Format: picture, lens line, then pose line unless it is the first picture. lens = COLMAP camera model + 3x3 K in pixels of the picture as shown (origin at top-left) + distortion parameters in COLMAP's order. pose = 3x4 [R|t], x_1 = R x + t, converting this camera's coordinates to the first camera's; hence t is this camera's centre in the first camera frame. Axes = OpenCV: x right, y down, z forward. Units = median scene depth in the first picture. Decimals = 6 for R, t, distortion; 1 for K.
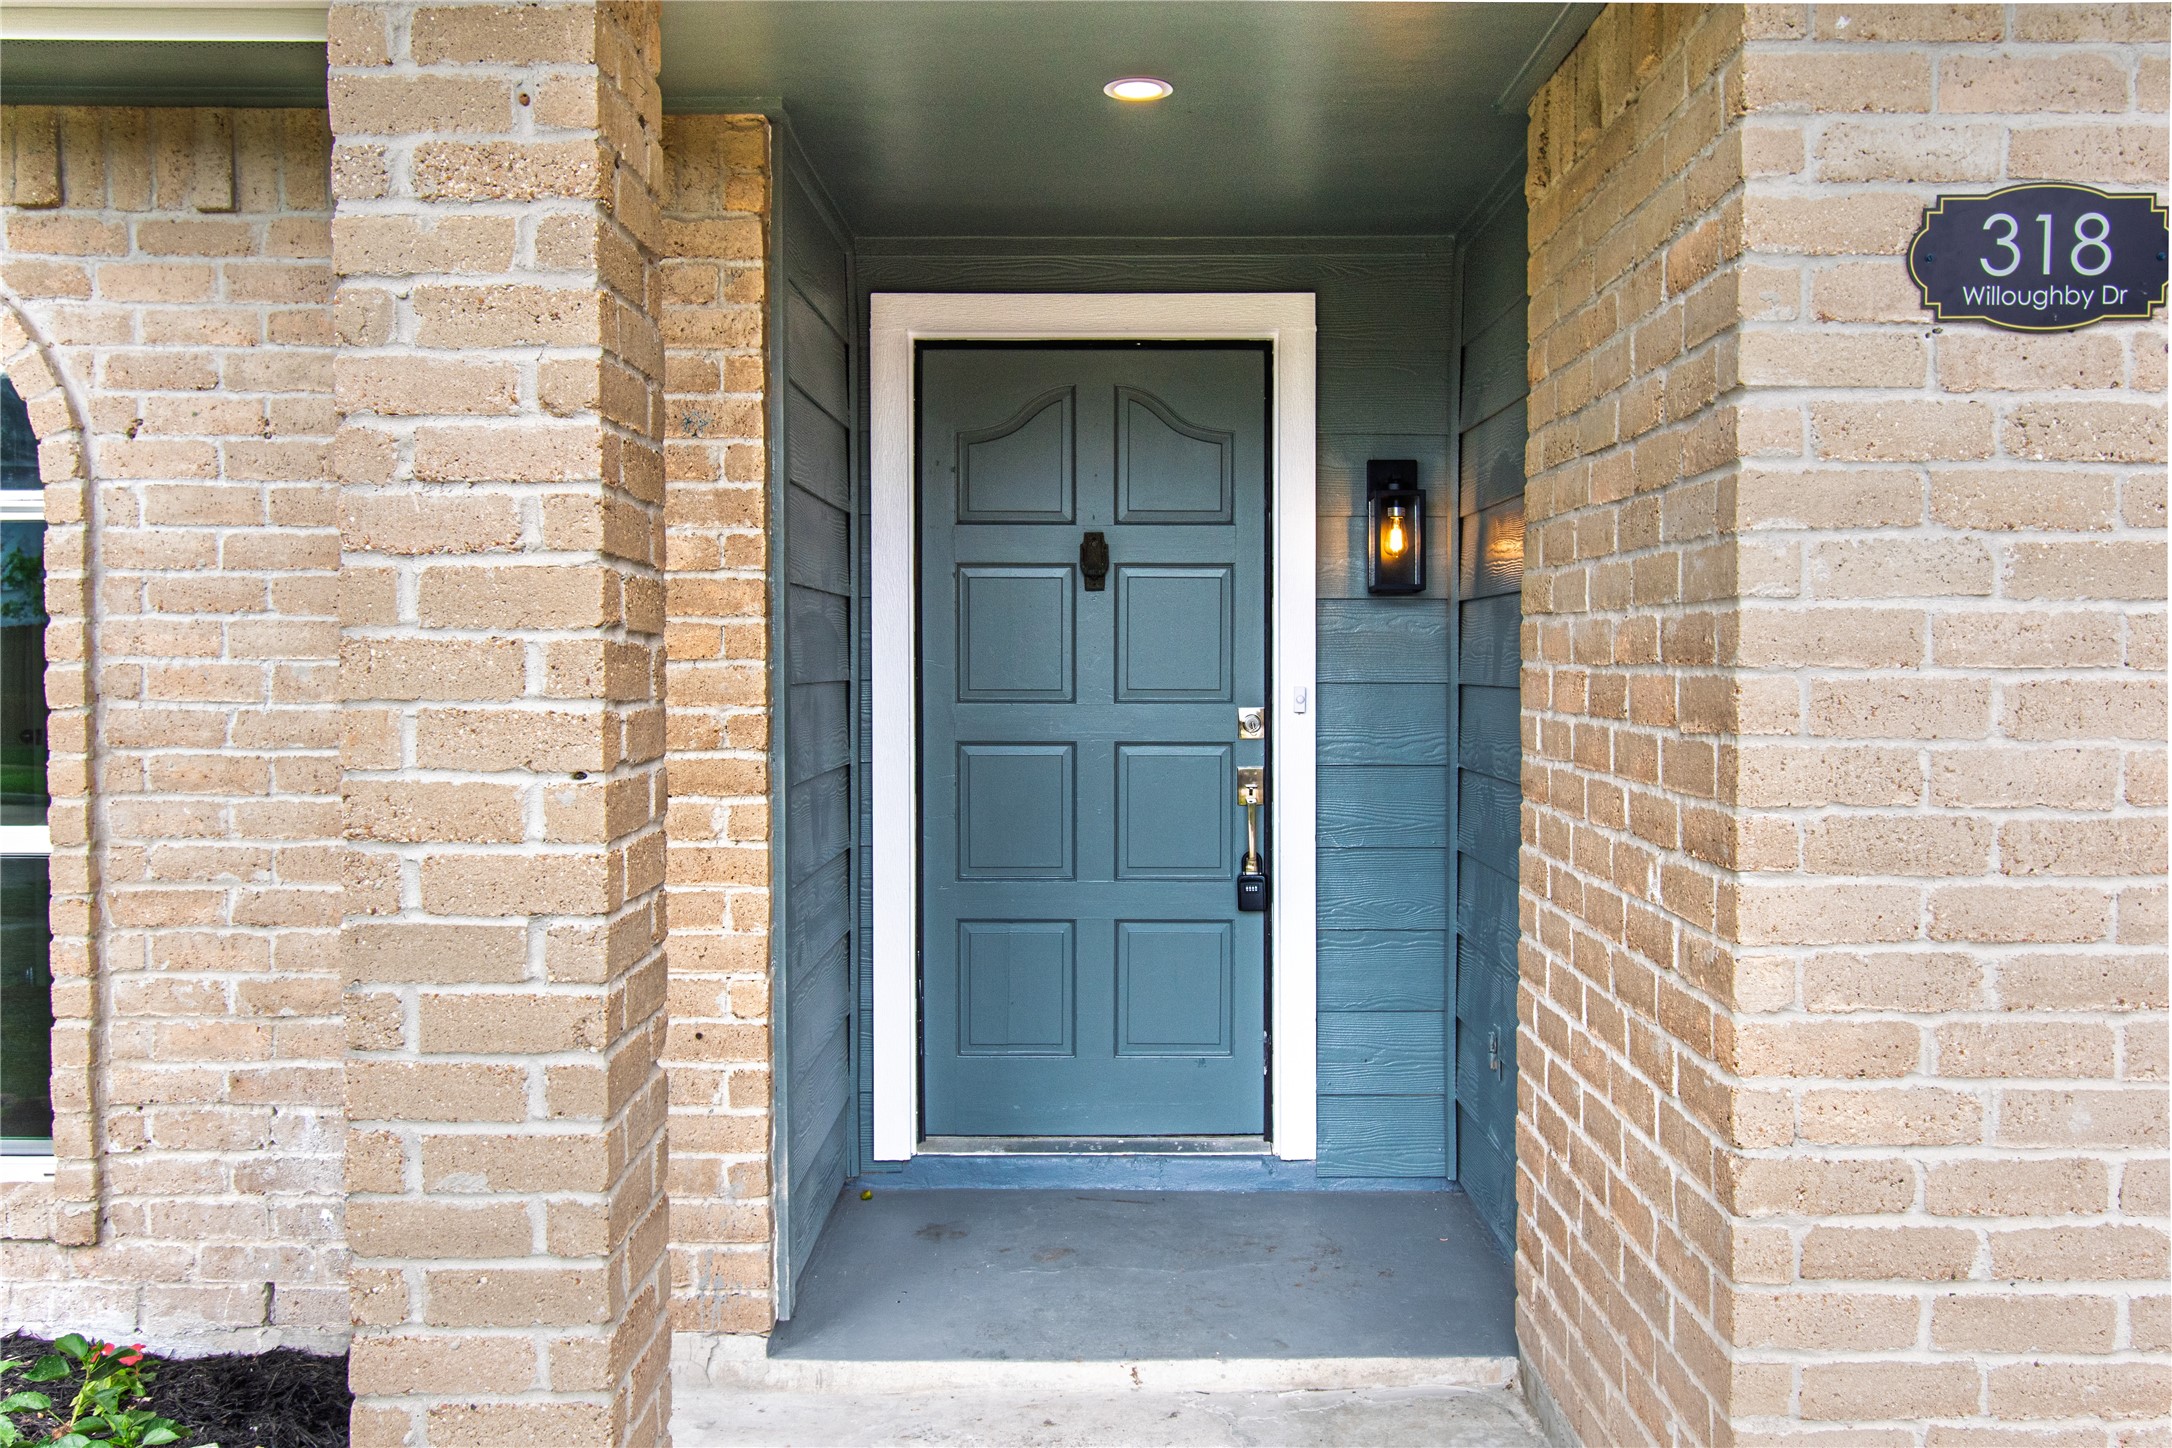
lens RADIAL K [[1831.1, 0, 1108.6], [0, 1831.1, 632.7], [0, 0, 1]] dist [0.003113, -0.002127]
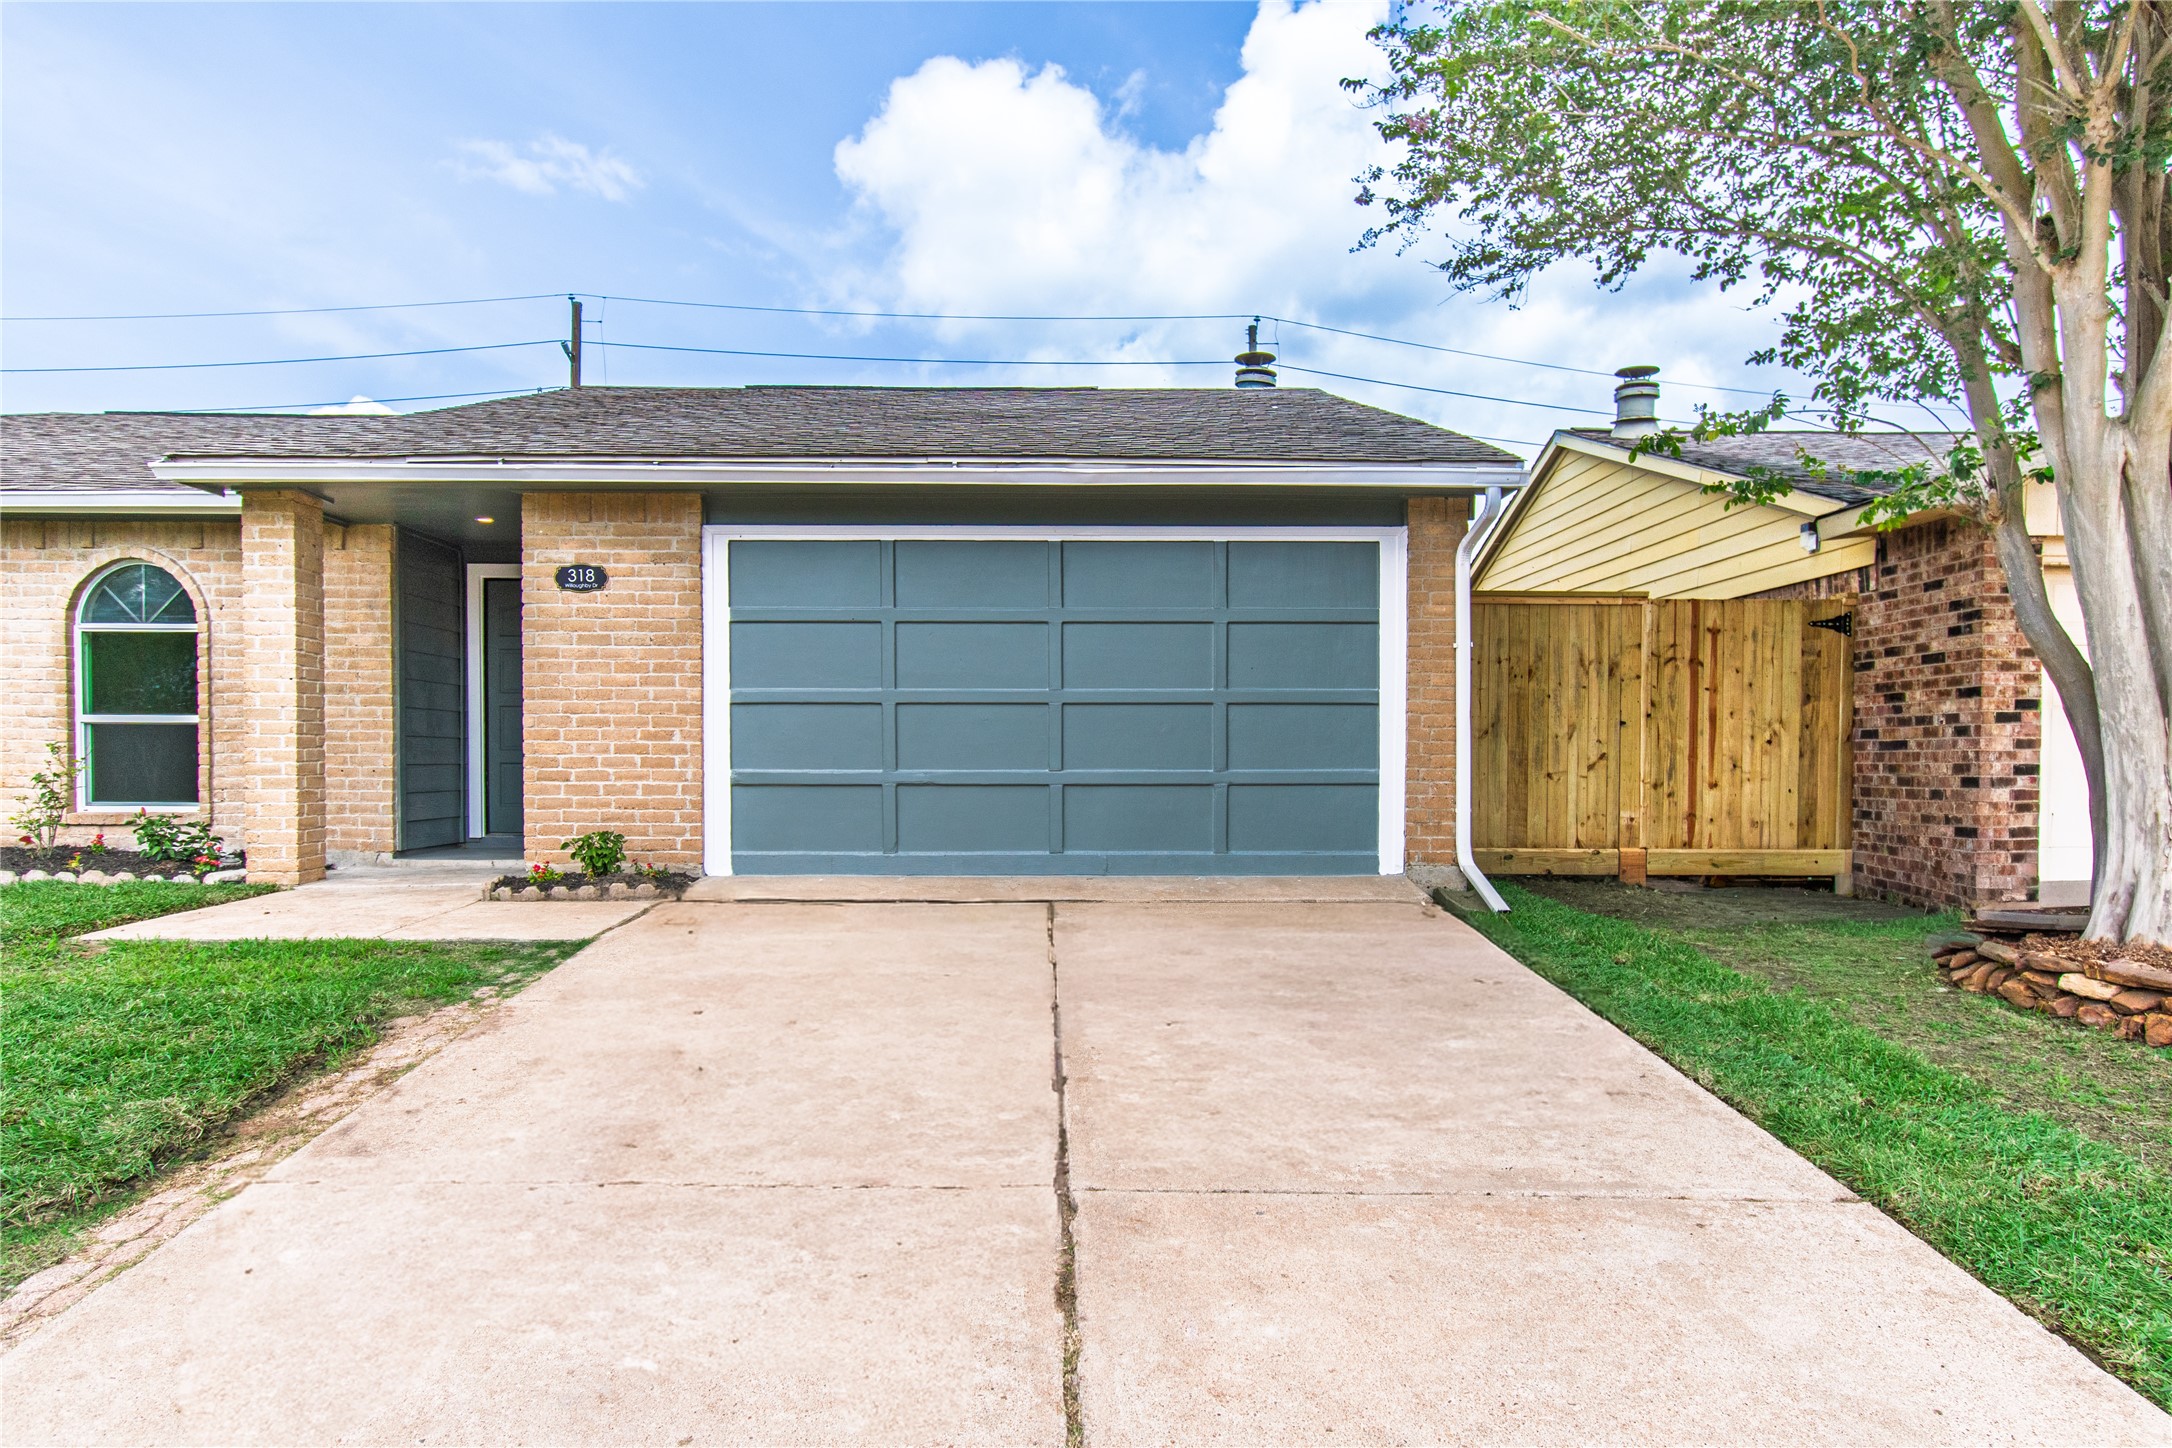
lens RADIAL K [[1348.9, 0, 1082.1], [0, 1348.9, 731.9], [0, 0, 1]] dist [0.003409, 0.002028]
pose [[0.999975, 0.002595, 0.006650, 1.216358], [-0.002547, 0.999971, -0.007204, 0.159451], [-0.006669, 0.007187, 0.999952, -1.782664]]
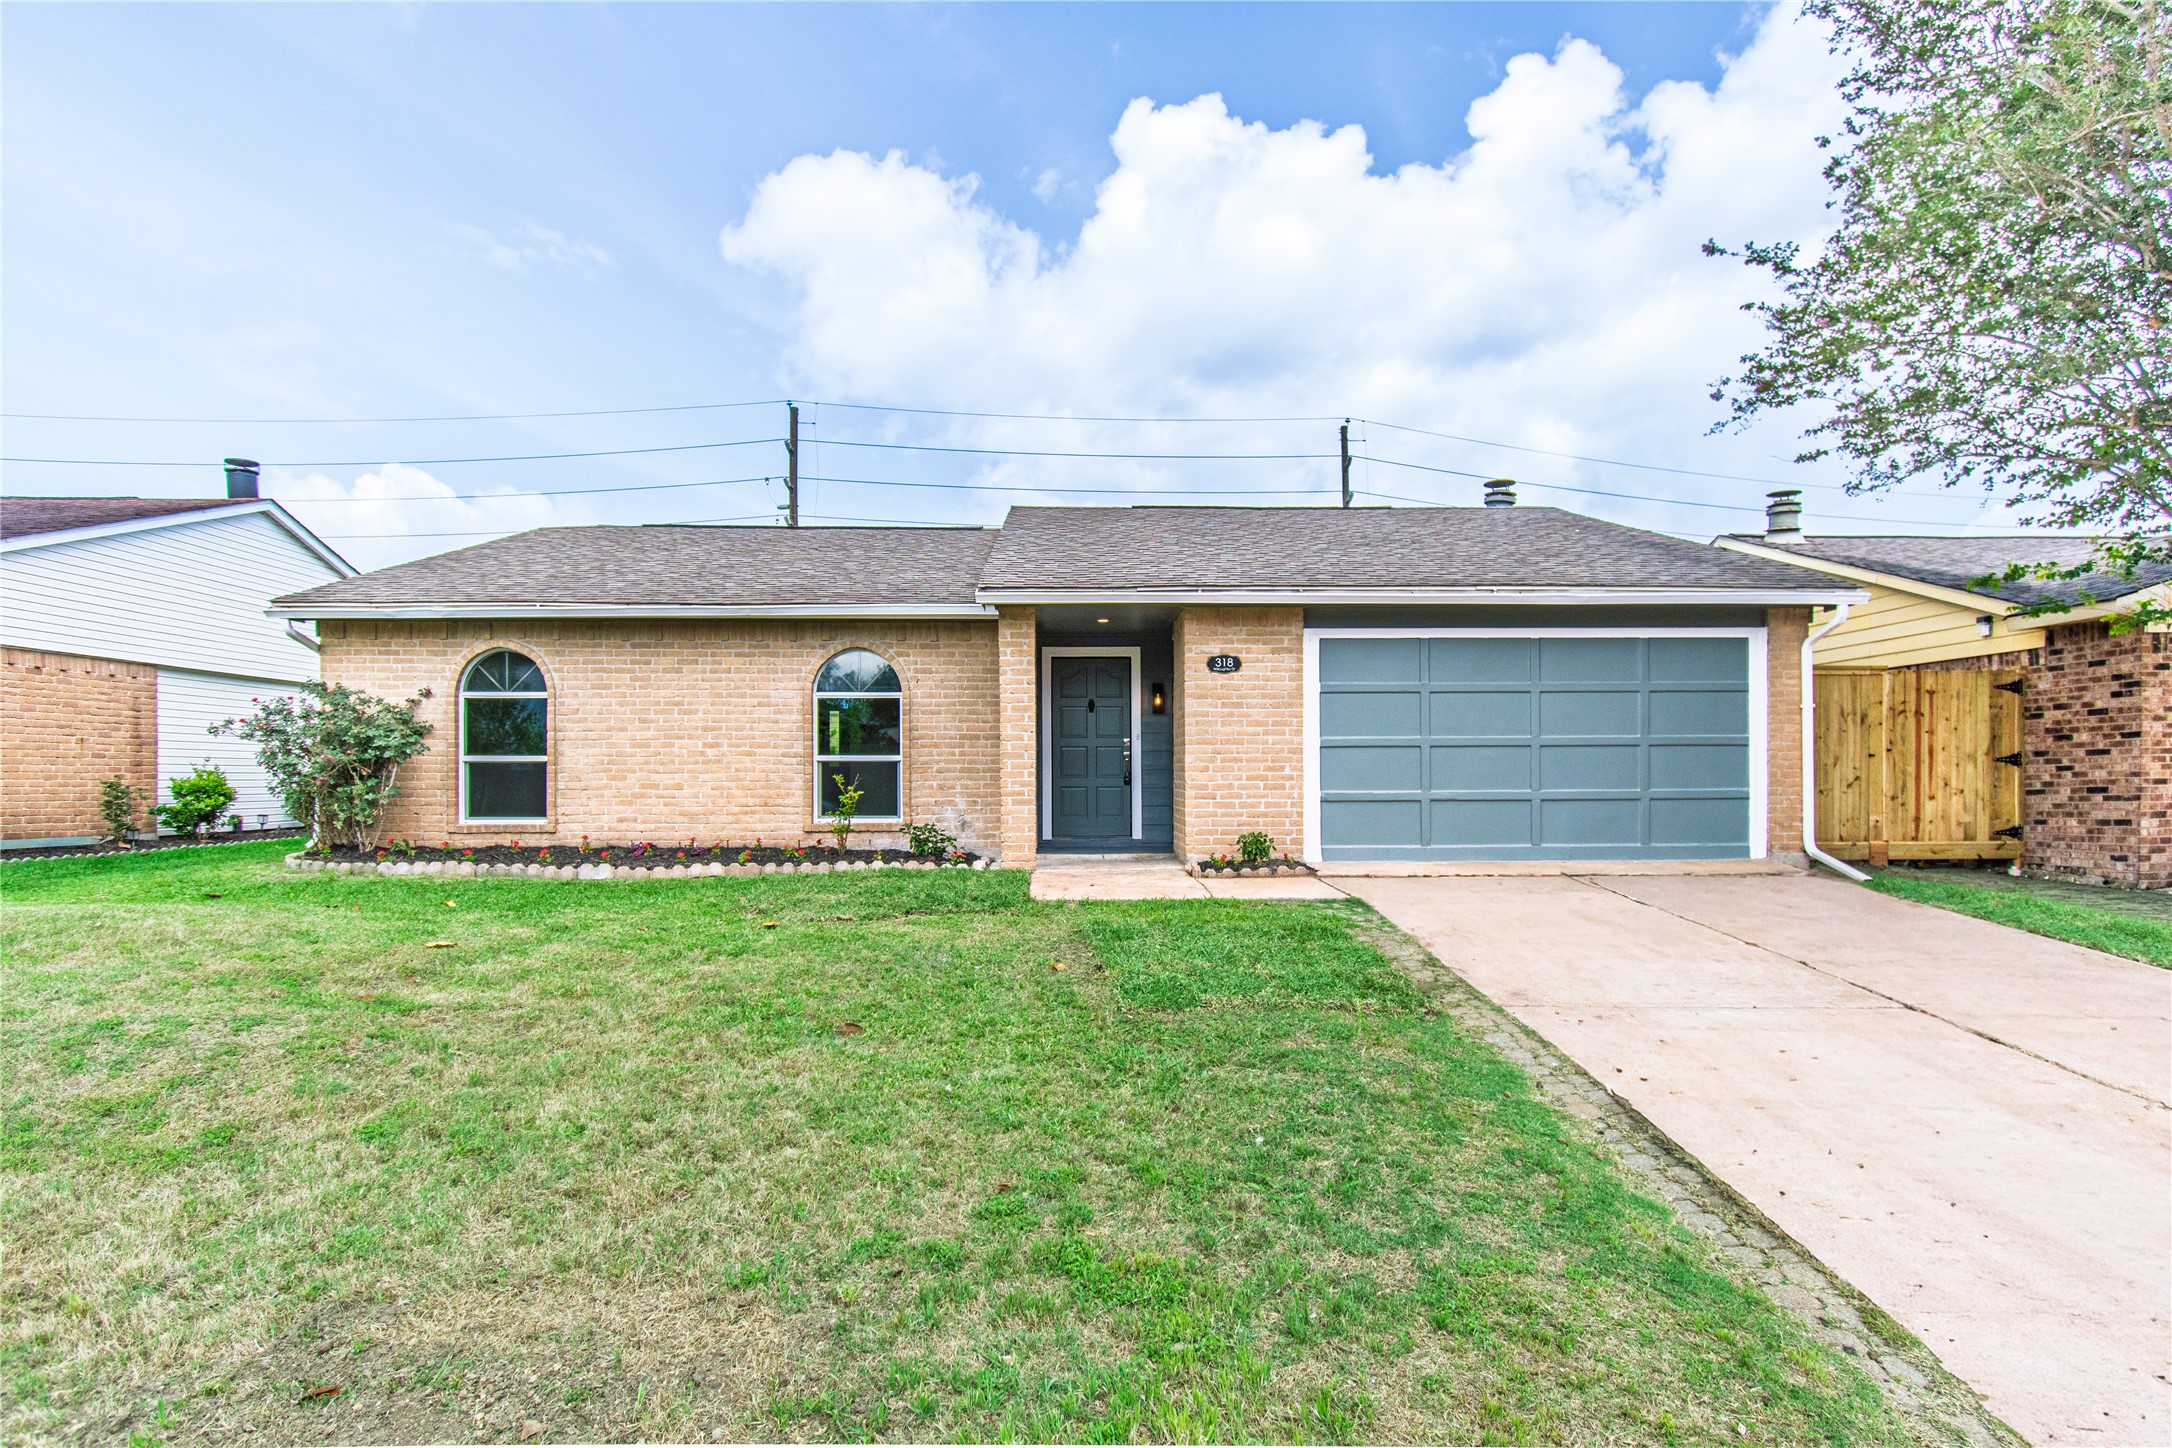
lens RADIAL K [[1189.5, 0, 1086.7], [0, 1189.5, 723.8], [0, 0, 1]] dist [0.001224, -0.000303]
pose [[0.999760, -0.002007, 0.021827, -0.111317], [0.002707, 0.999481, -0.032113, 0.131711], [-0.021751, 0.032164, 0.999246, -2.553787]]
